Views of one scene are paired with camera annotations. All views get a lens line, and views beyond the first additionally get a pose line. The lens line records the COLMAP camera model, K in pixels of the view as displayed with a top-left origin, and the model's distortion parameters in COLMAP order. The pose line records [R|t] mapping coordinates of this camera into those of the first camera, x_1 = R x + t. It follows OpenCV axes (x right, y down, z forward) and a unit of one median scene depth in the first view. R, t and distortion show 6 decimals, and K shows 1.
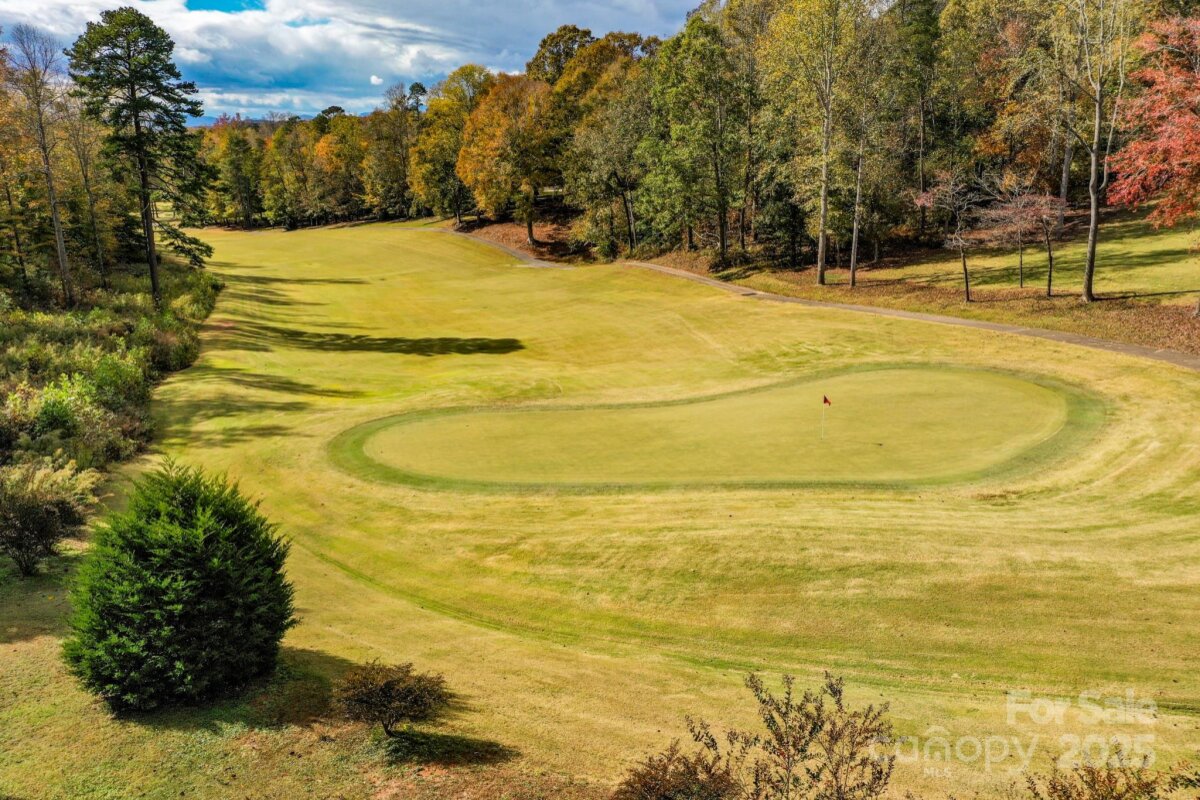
lens RADIAL K [[930.6, 0, 600.0], [0, 930.6, 400.0], [0, 0, 1]] dist [0.007858, 0.005787]
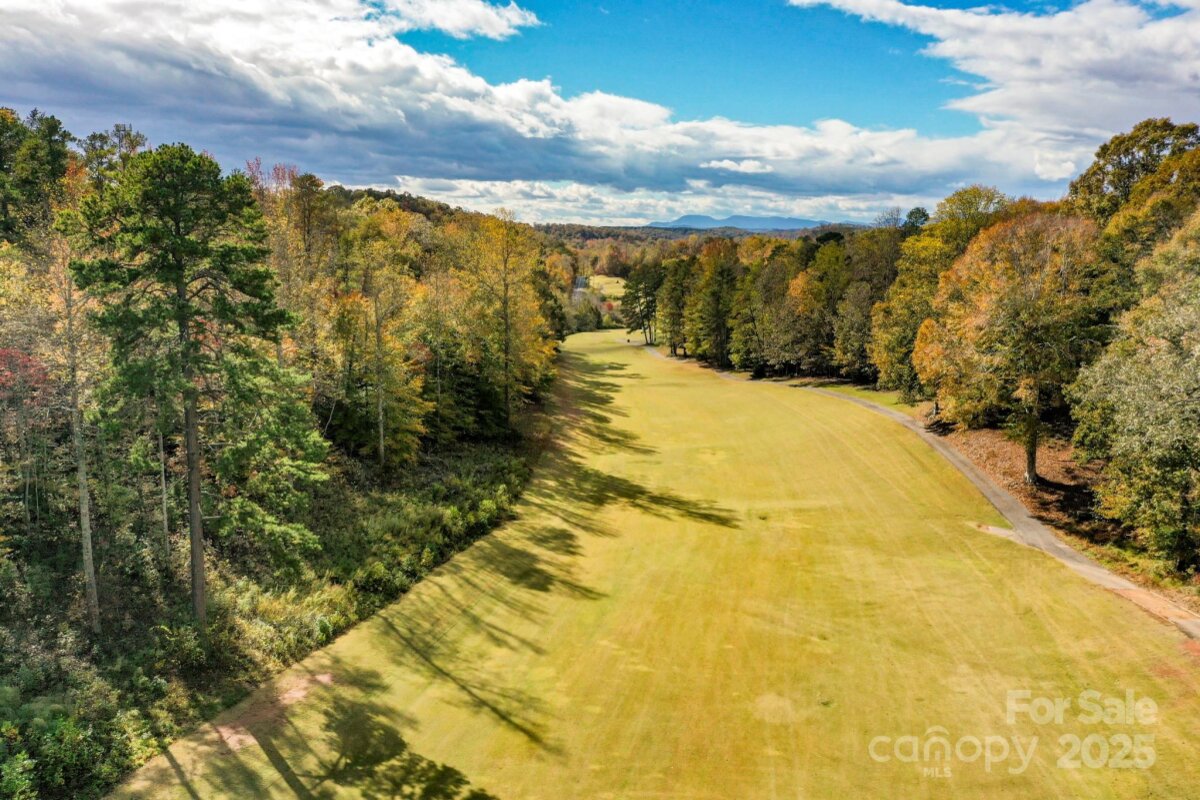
lens RADIAL K [[930.6, 0, 600.0], [0, 930.6, 400.0], [0, 0, 1]] dist [0.007858, 0.005787]
pose [[0.829225, 0.101356, -0.549649, 0.018803], [-0.157982, 0.985821, -0.056552, -0.136435], [0.536123, 0.133729, 0.833480, 0.338255]]
